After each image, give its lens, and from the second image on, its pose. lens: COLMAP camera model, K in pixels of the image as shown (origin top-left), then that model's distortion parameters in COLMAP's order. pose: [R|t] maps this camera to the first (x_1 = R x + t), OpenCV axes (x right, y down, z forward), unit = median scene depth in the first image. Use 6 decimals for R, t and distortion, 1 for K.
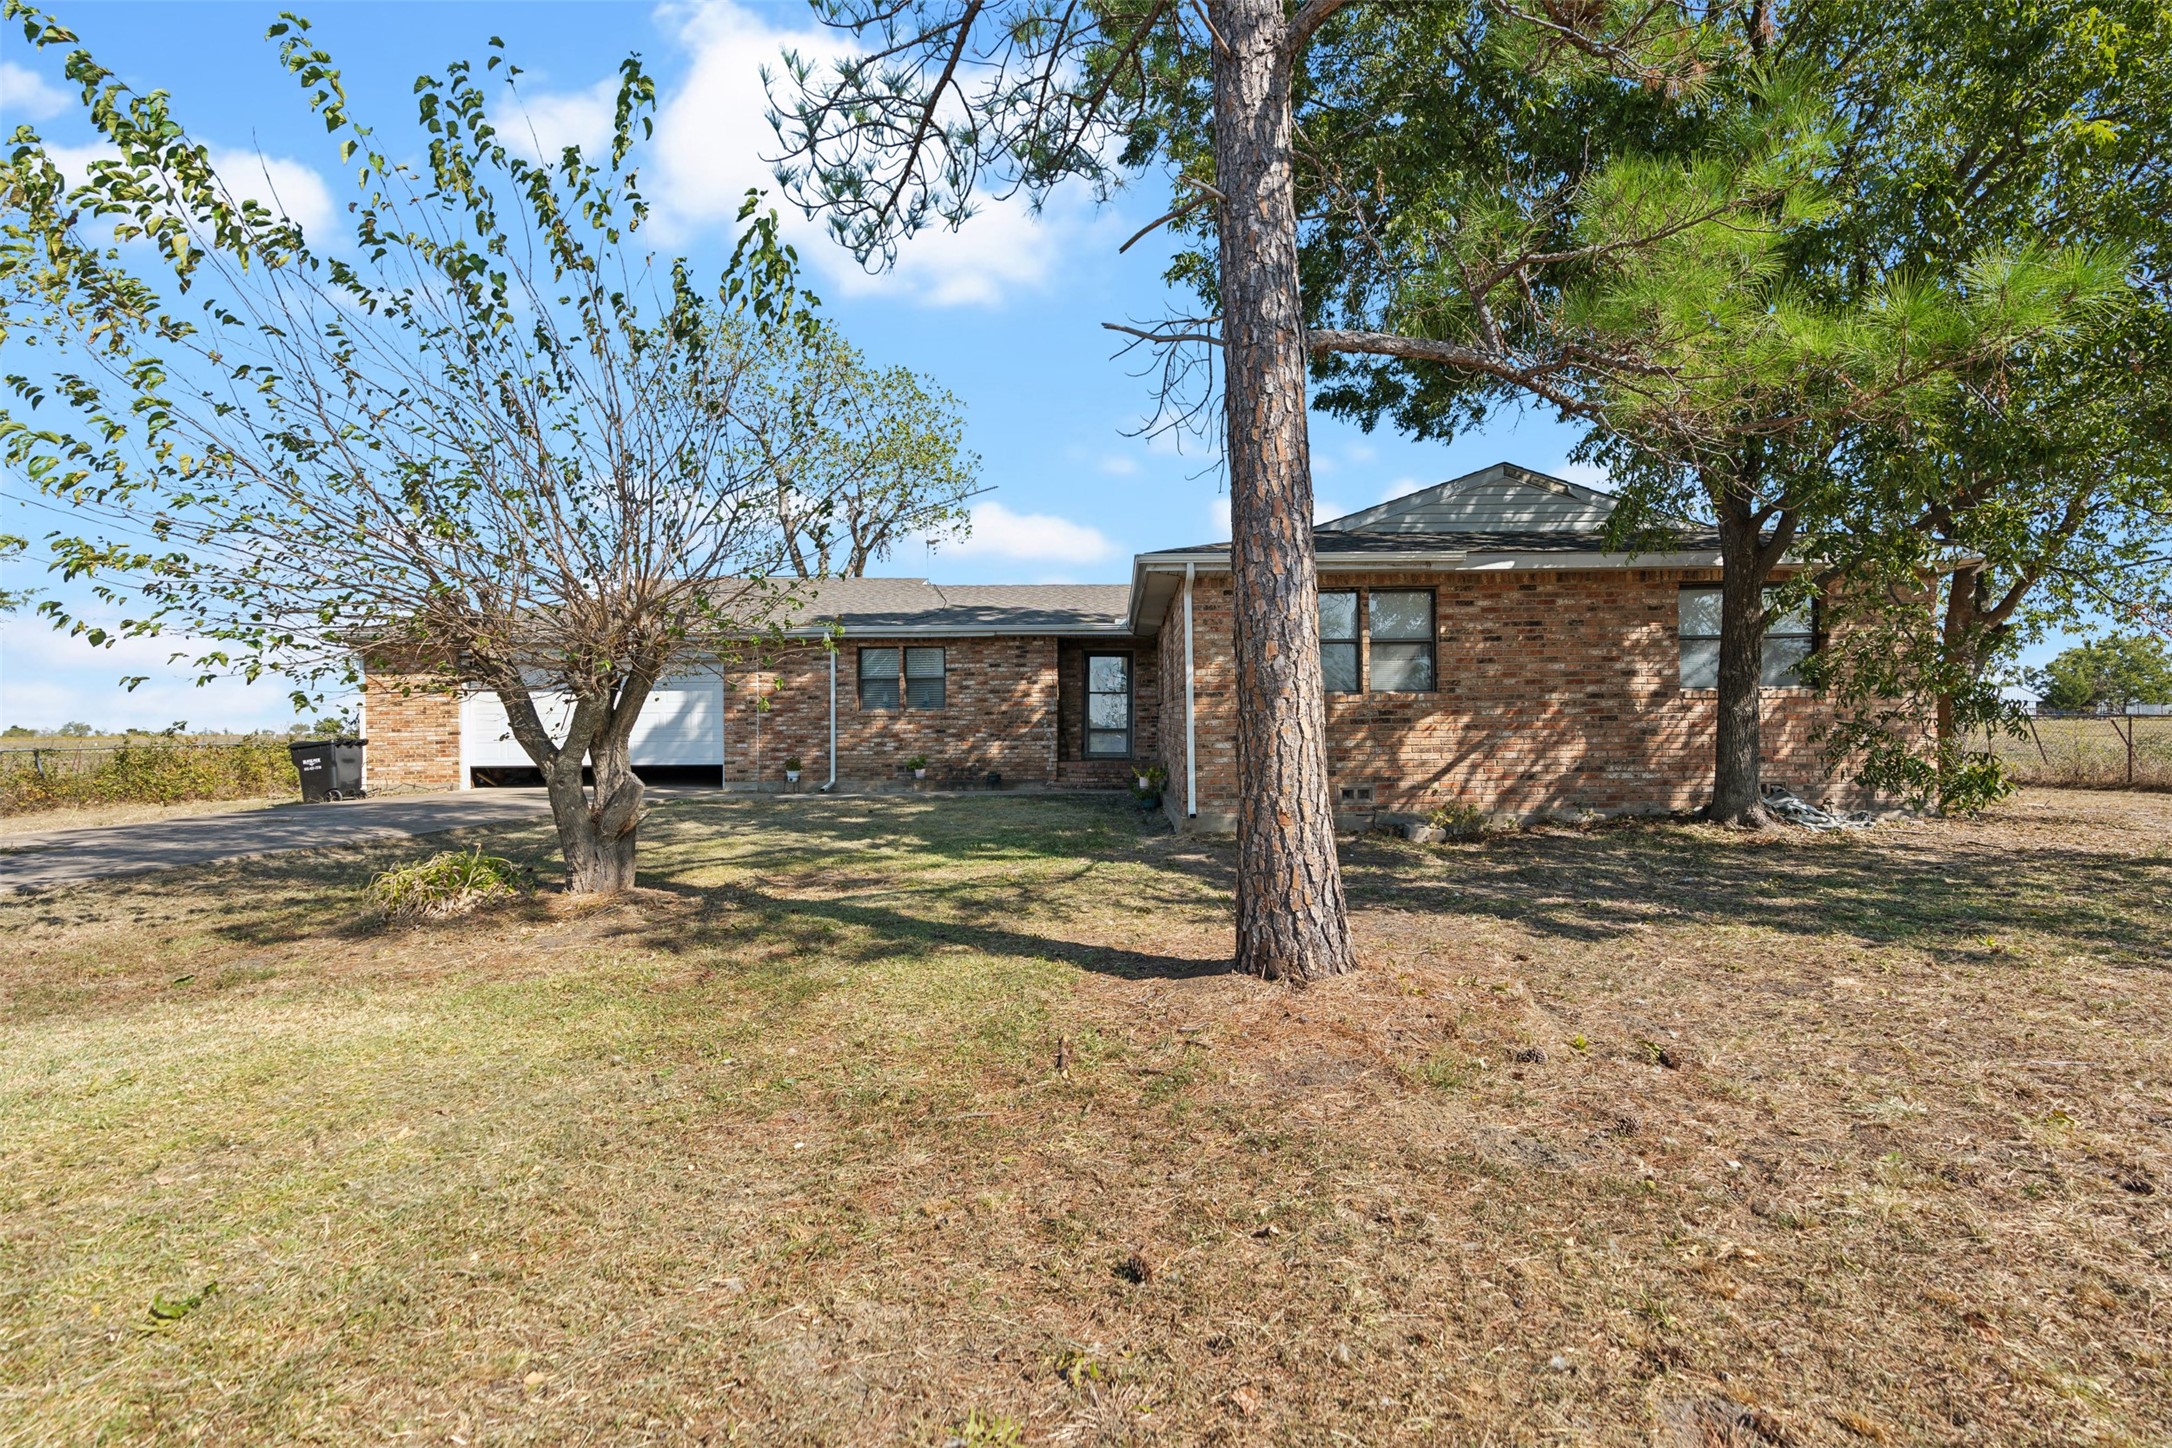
lens RADIAL K [[1019.2, 0, 1119.5], [0, 1019.2, 727.9], [0, 0, 1]] dist [-0.002635, -0.000250]
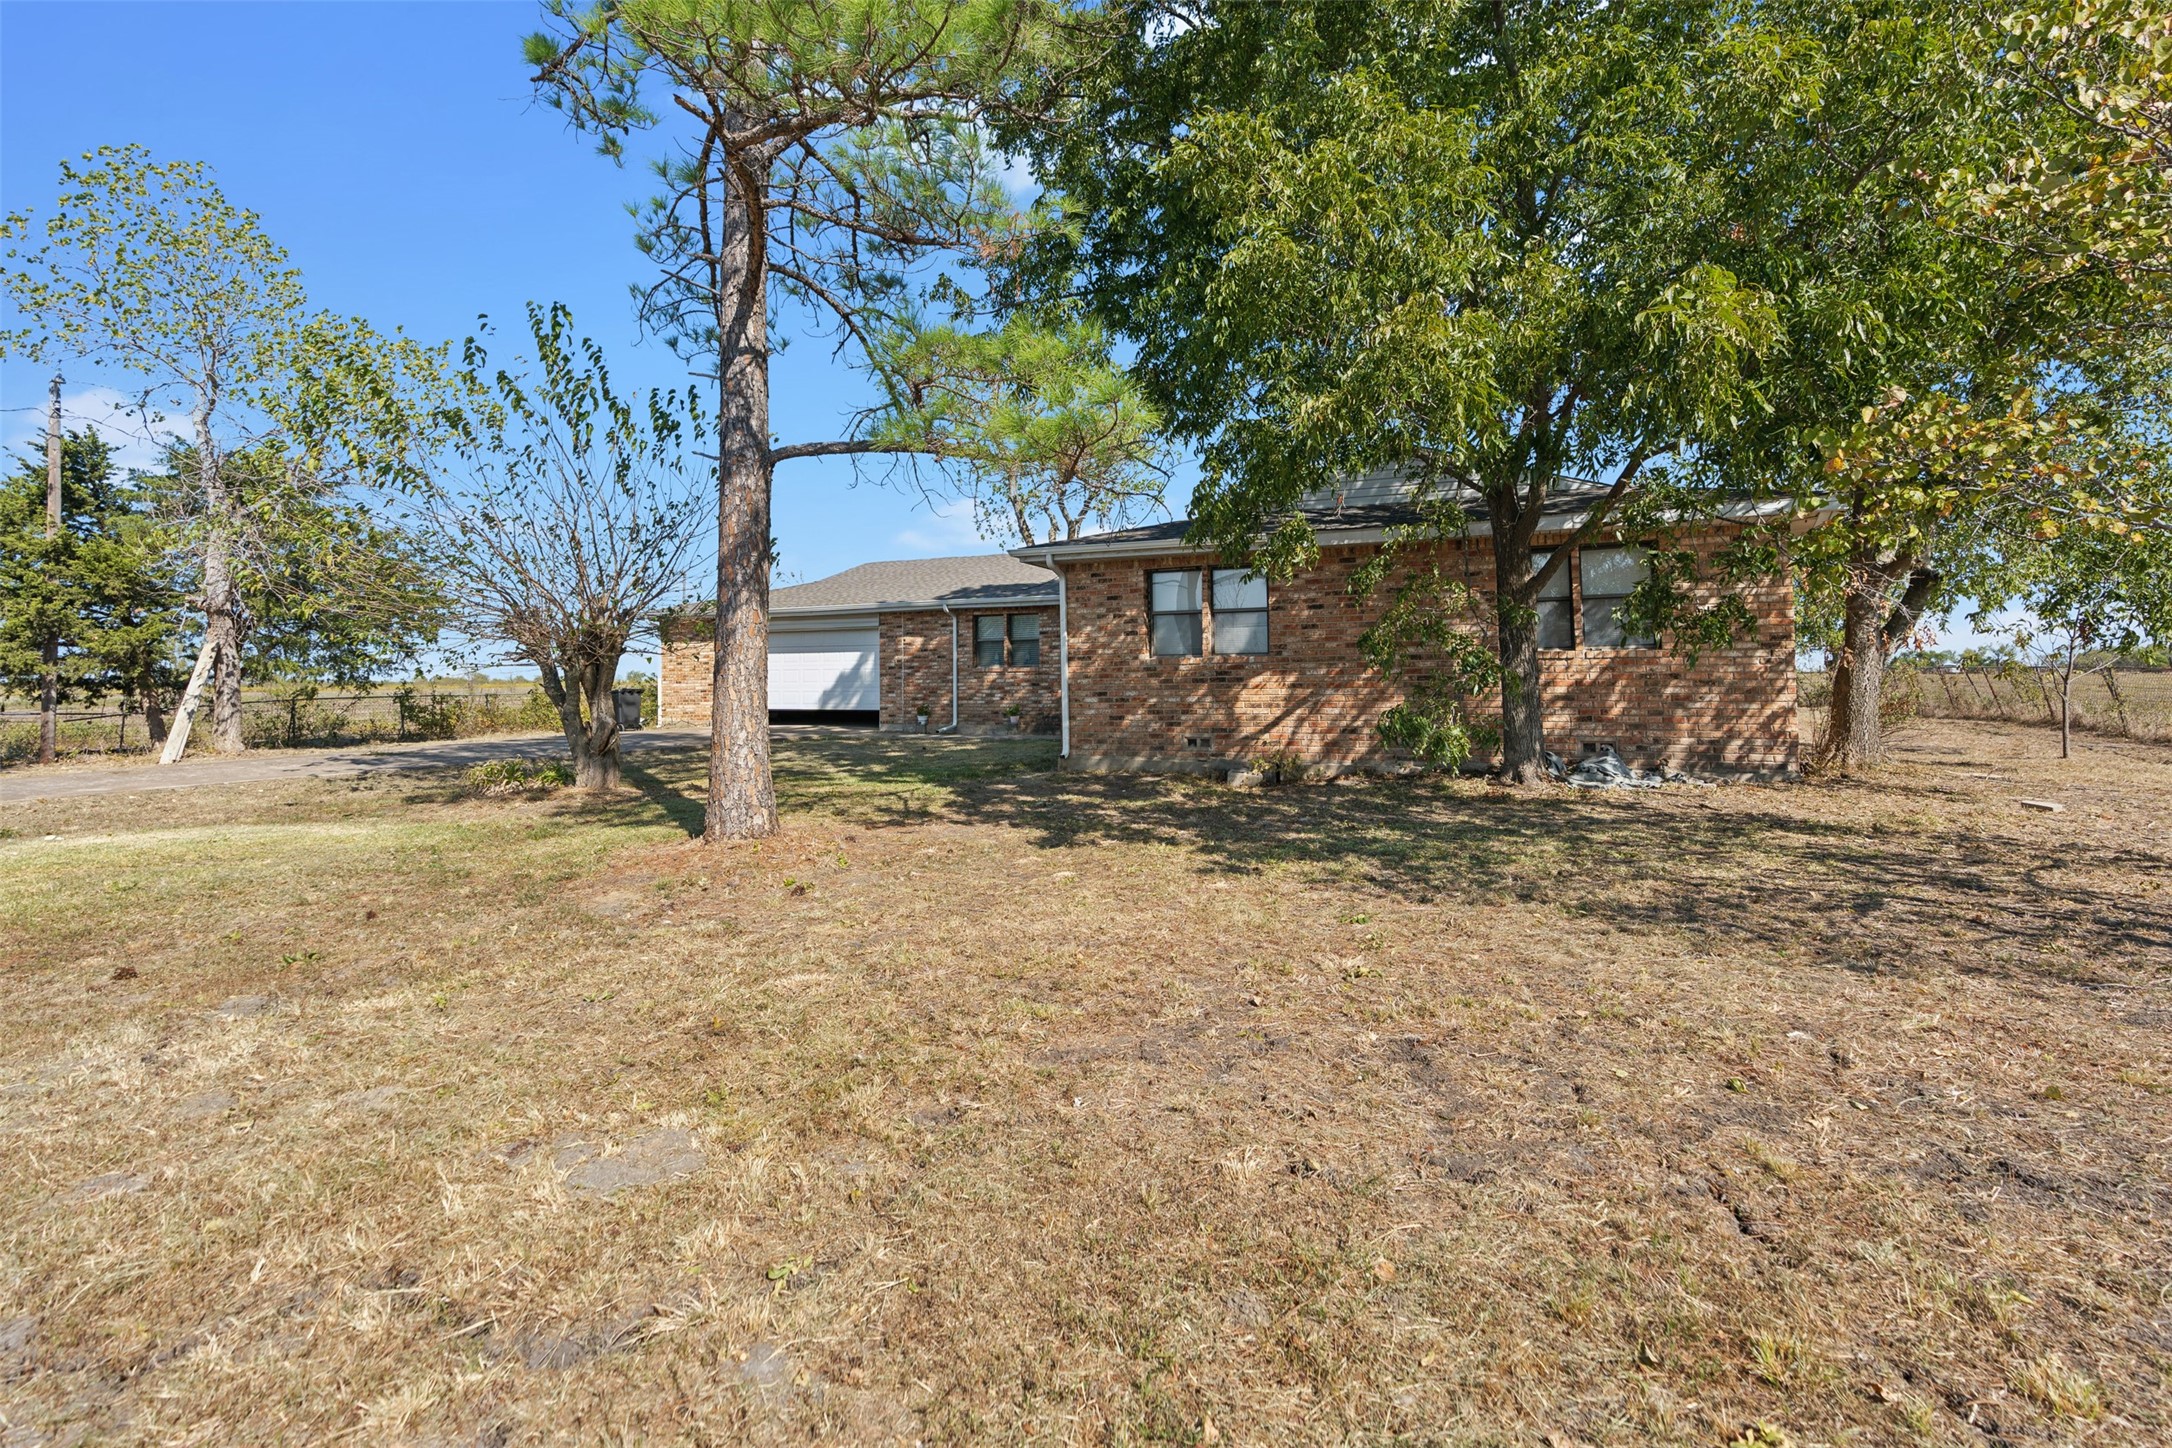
lens RADIAL K [[1024.6, 0, 1080.2], [0, 1024.6, 637.5], [0, 0, 1]] dist [0.001883, 0.000023]
pose [[0.921259, -0.014014, -0.388697, 0.563711], [-0.000401, 0.999316, -0.036979, -0.011645], [0.388949, 0.034223, 0.920623, -0.139137]]
